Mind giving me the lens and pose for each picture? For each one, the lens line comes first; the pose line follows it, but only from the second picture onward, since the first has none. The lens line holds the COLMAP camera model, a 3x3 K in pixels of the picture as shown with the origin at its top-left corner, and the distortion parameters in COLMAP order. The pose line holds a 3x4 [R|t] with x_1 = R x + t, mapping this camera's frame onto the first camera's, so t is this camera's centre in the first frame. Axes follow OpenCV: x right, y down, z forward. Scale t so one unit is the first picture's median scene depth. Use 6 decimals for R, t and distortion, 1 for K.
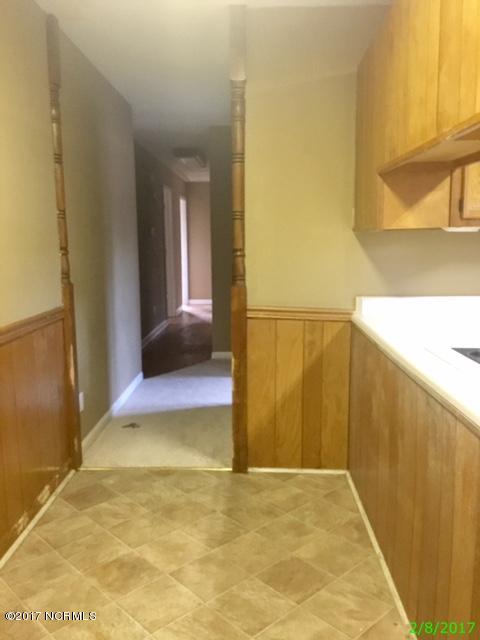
lens RADIAL K [[541.0, 0, 240.0], [0, 541.0, 320.0], [0, 0, 1]] dist [0.048622, -0.000749]
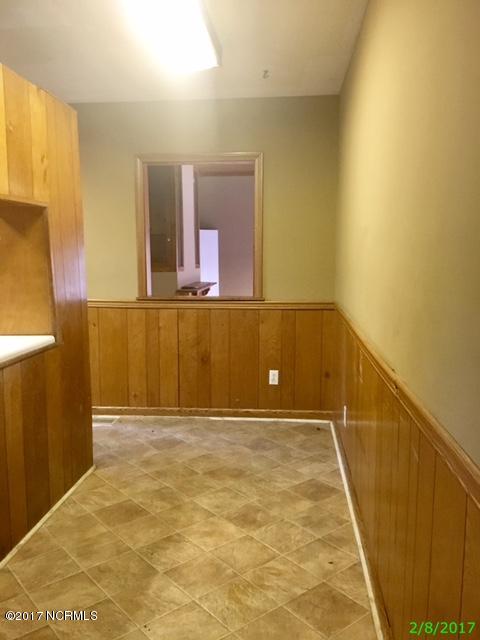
lens RADIAL K [[541.0, 0, 240.0], [0, 541.0, 320.0], [0, 0, 1]] dist [0.048622, -0.000749]
pose [[-0.997830, 0.004936, 0.065661, -0.240649], [0.022621, 0.962192, 0.271431, -0.284437], [-0.061839, 0.272328, -0.960215, 1.845792]]
